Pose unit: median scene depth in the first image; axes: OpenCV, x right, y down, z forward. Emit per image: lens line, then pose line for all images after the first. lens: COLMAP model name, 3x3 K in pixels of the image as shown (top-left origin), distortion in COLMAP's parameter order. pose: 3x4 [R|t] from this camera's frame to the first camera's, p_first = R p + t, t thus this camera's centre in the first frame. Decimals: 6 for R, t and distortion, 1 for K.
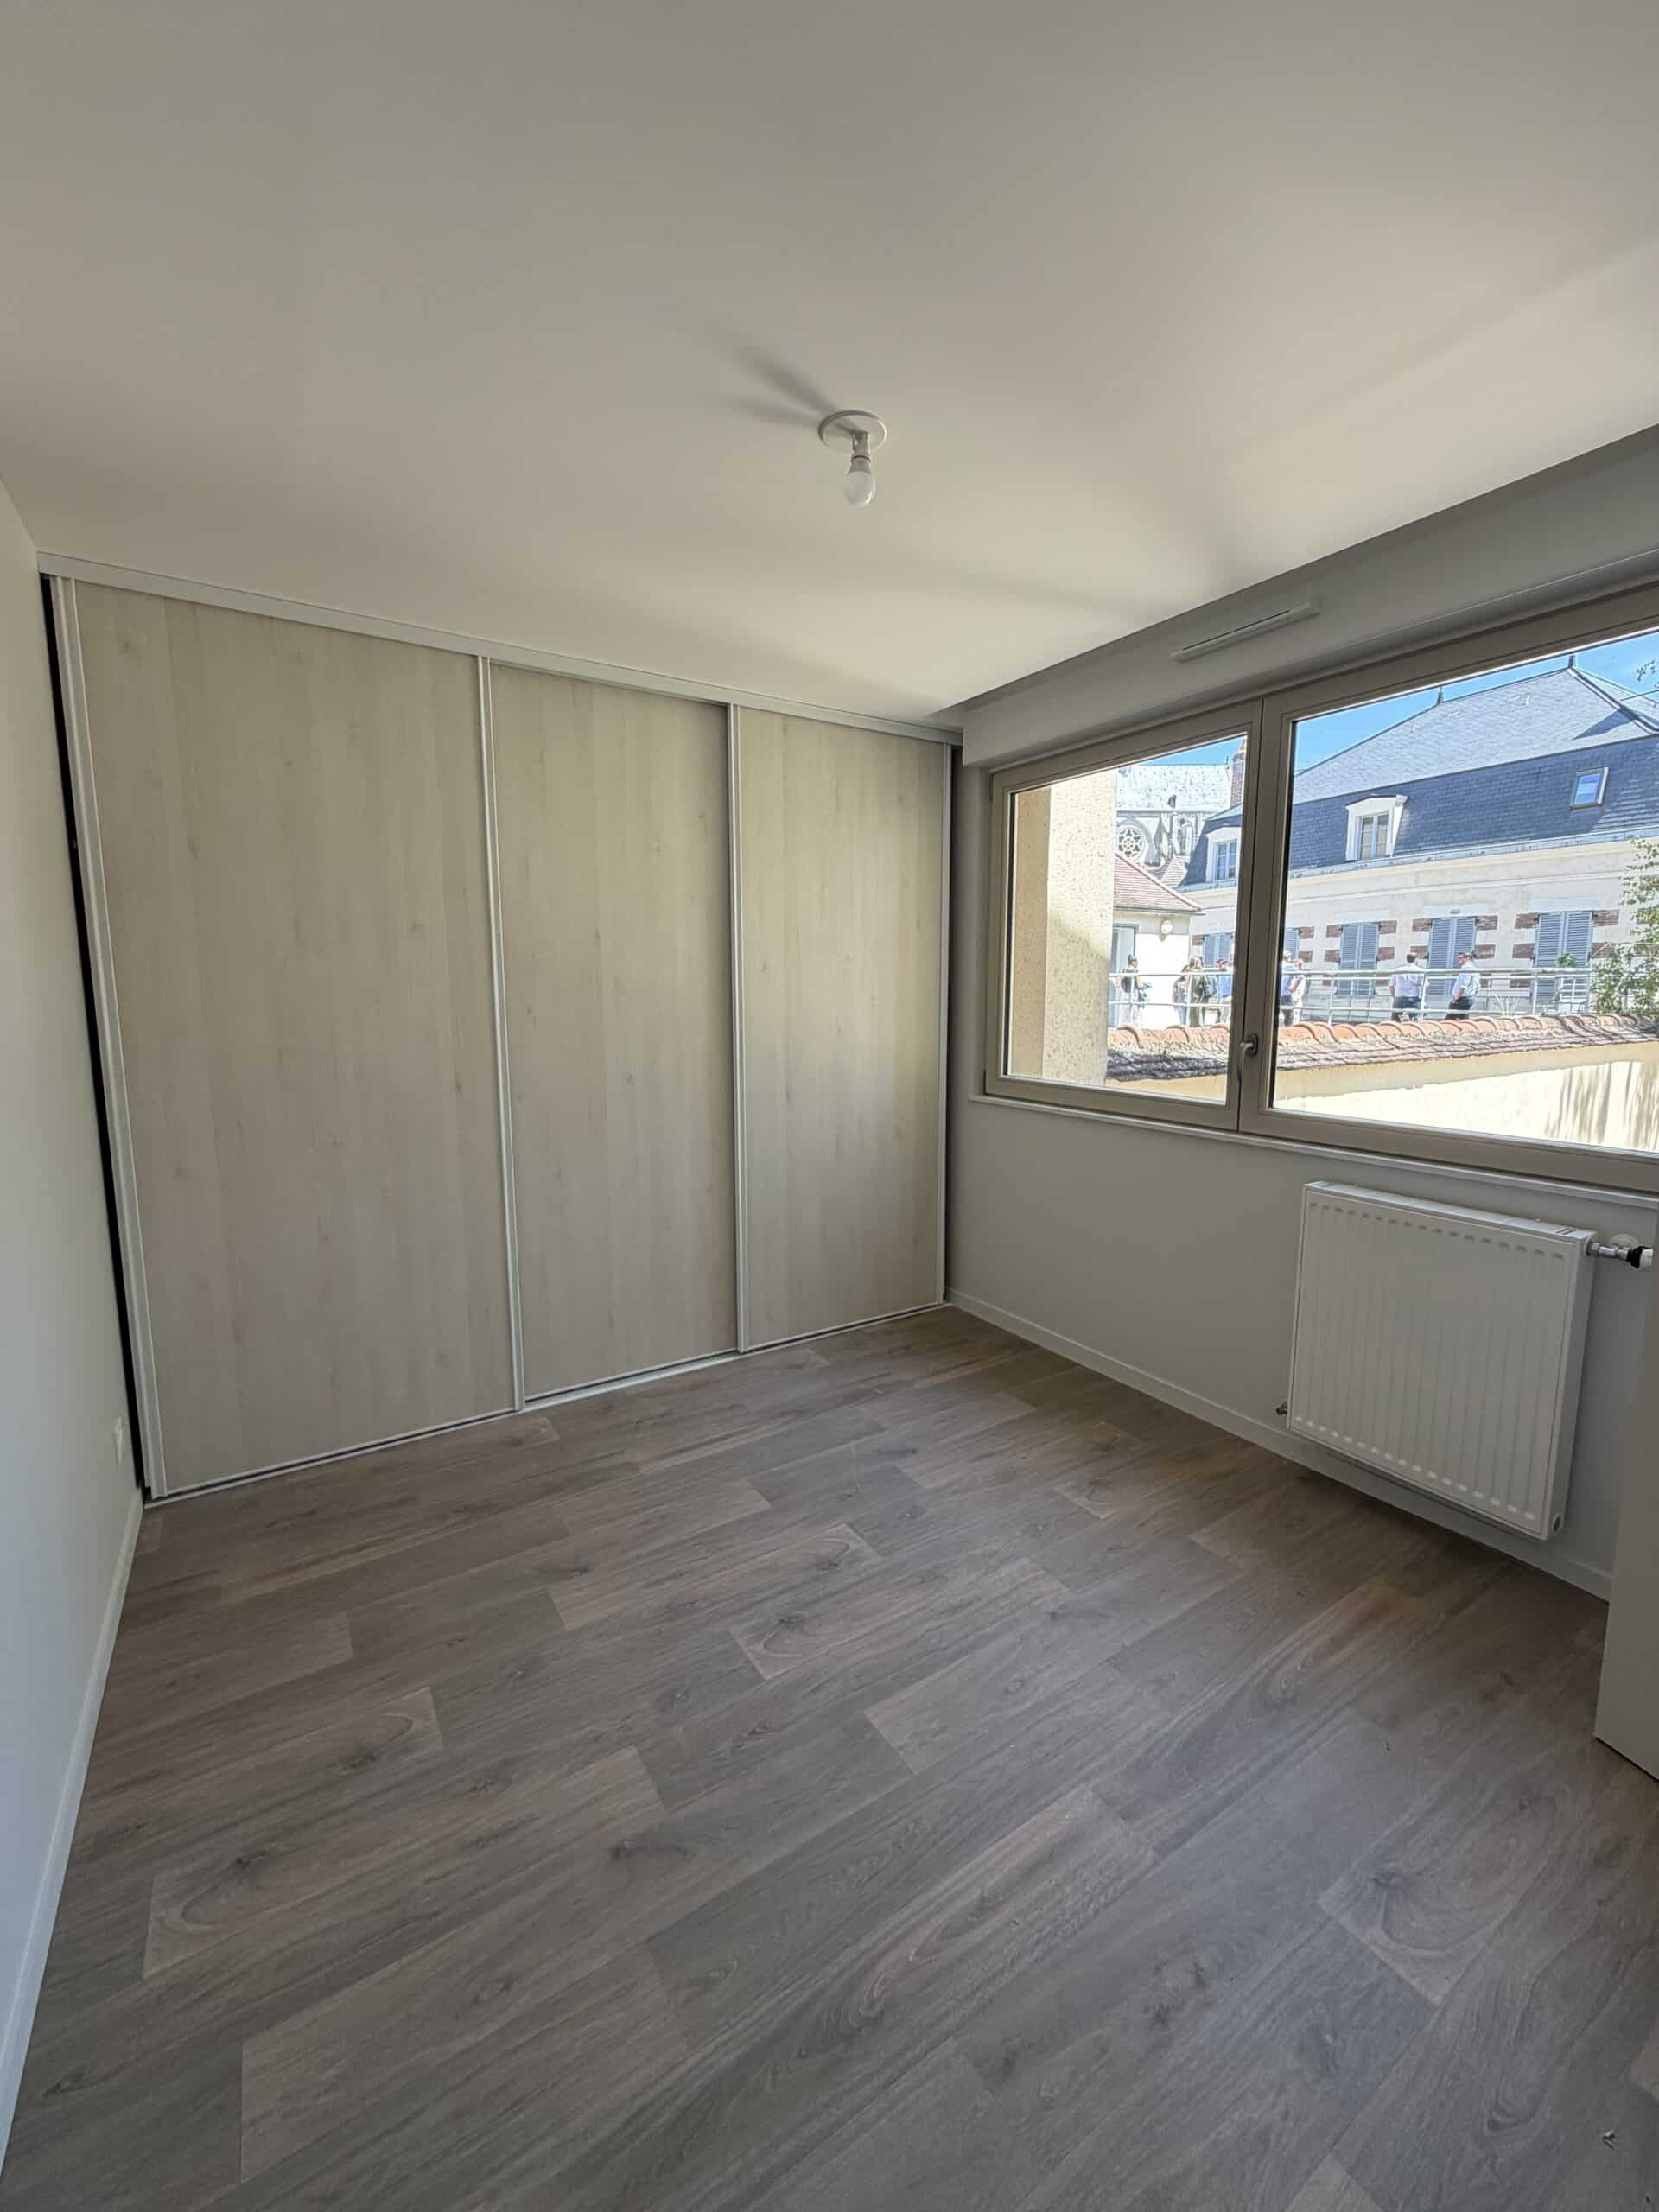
lens RADIAL K [[880.2, 0, 829.5], [0, 880.2, 1106.0], [0, 0, 1]] dist [0.000130, 0.000075]
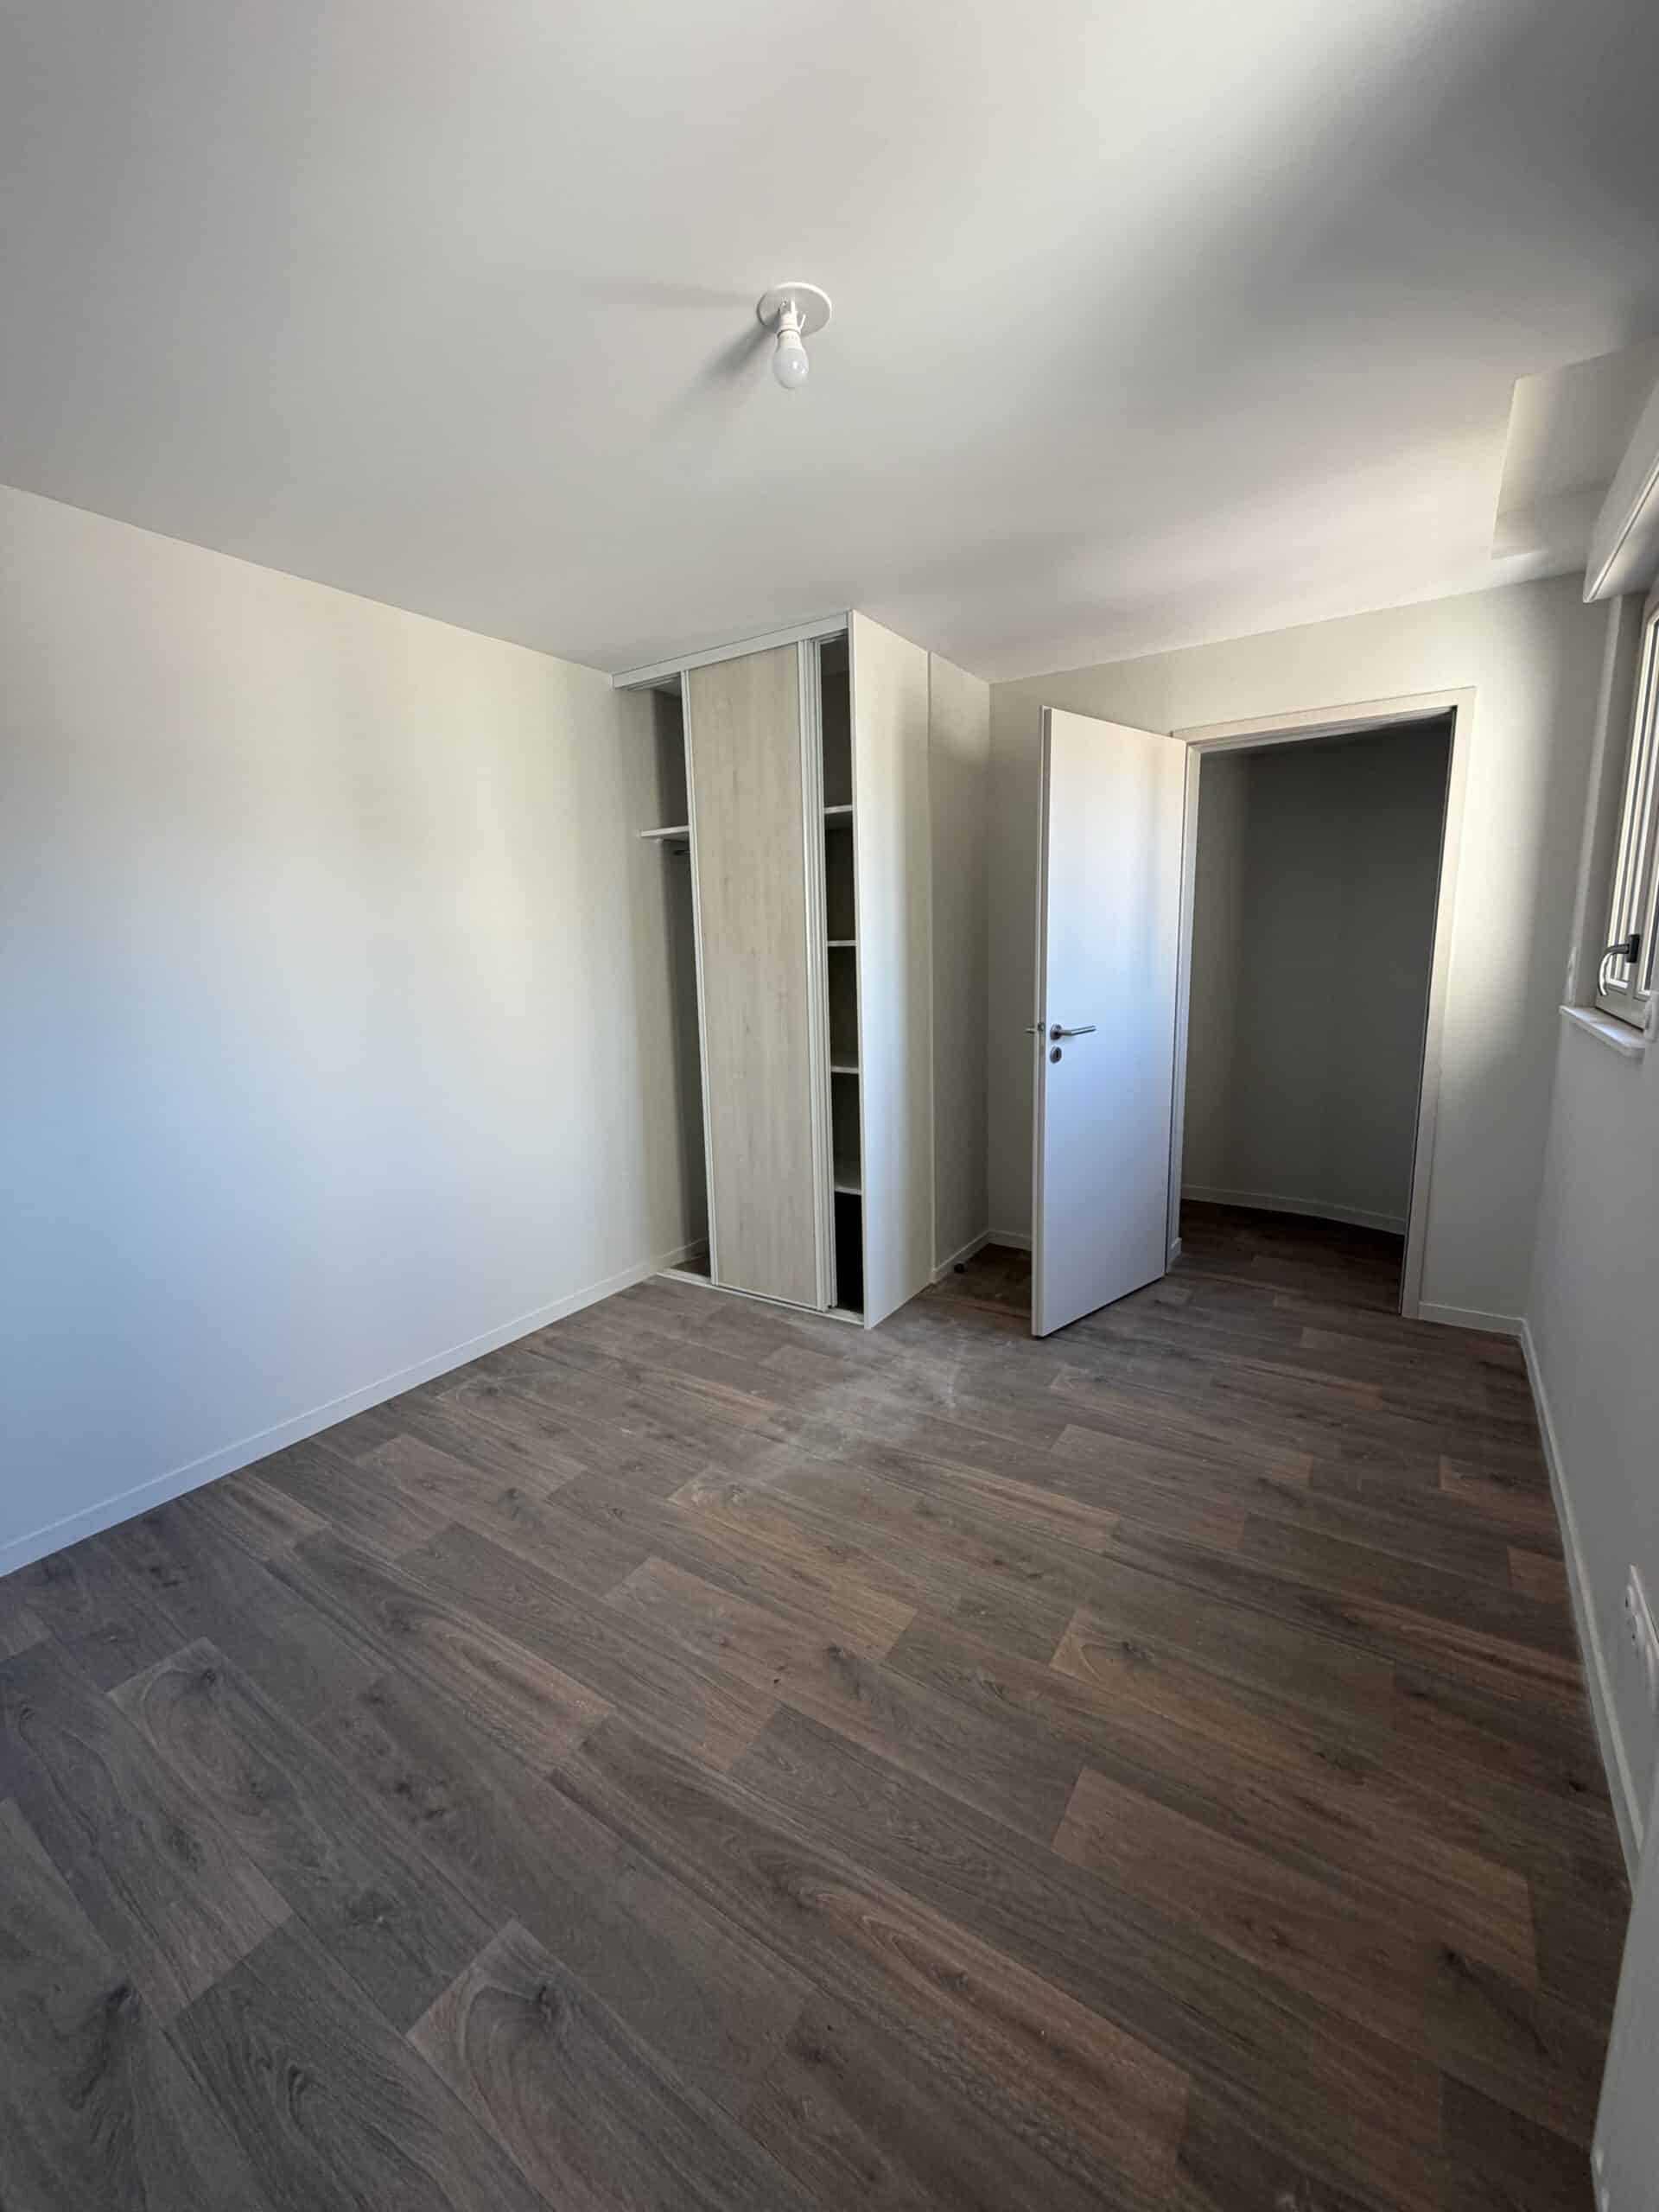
lens RADIAL K [[886.9, 0, 825.2], [0, 886.9, 1101.3], [0, 0, 1]] dist [-0.009806, 0.005058]
pose [[0.404742, 0.160665, -0.900206, 1.213380], [-0.090637, 0.986645, 0.135341, -0.110282], [0.909928, 0.026814, 0.413898, 0.766260]]
